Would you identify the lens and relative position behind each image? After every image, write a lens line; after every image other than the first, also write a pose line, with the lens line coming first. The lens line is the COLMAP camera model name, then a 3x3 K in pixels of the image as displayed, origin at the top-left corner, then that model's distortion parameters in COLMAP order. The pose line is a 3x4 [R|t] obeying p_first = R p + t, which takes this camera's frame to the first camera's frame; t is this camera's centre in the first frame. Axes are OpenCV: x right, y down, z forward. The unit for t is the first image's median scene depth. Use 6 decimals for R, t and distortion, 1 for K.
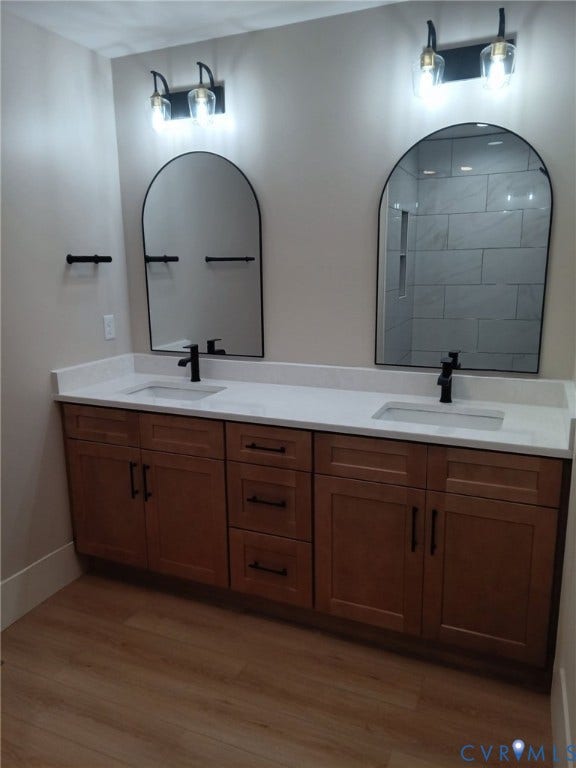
lens RADIAL K [[551.8, 0, 288.0], [0, 551.8, 384.0], [0, 0, 1]] dist [0.063776, 0.000529]
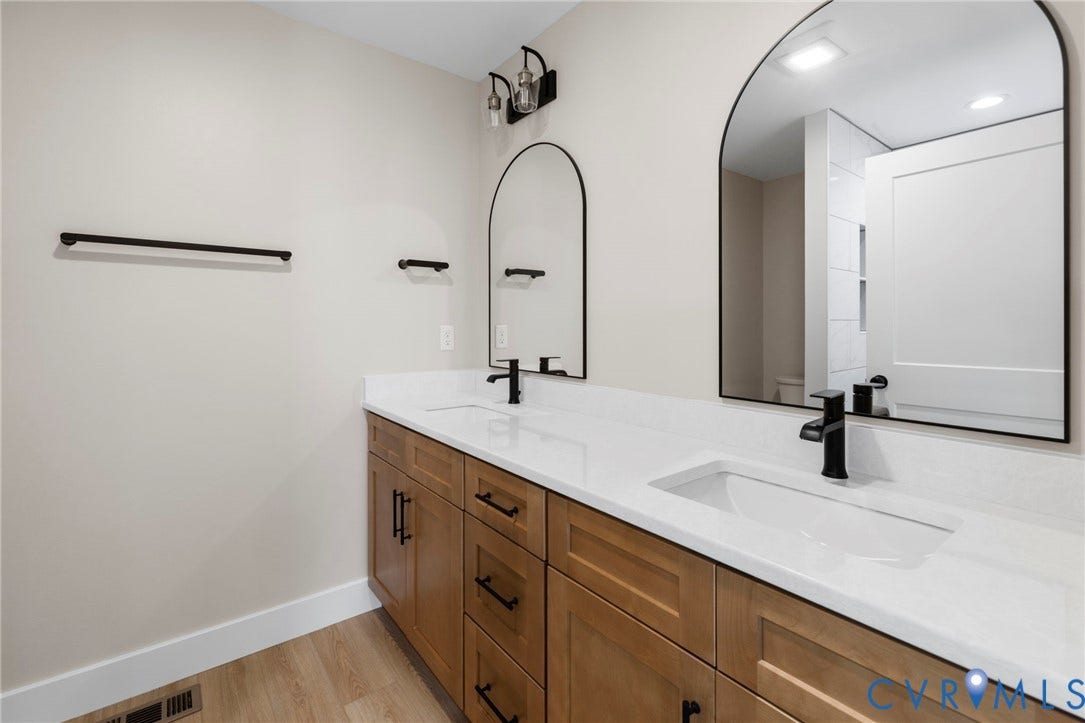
lens RADIAL K [[475.3, 0, 545.9], [0, 475.3, 329.8], [0, 0, 1]] dist [-0.002983, -0.000079]
pose [[0.886219, 0.019152, -0.462870, 0.230139], [-0.110275, 0.979147, -0.170620, 0.003632], [0.449950, 0.202250, 0.869850, 0.430526]]
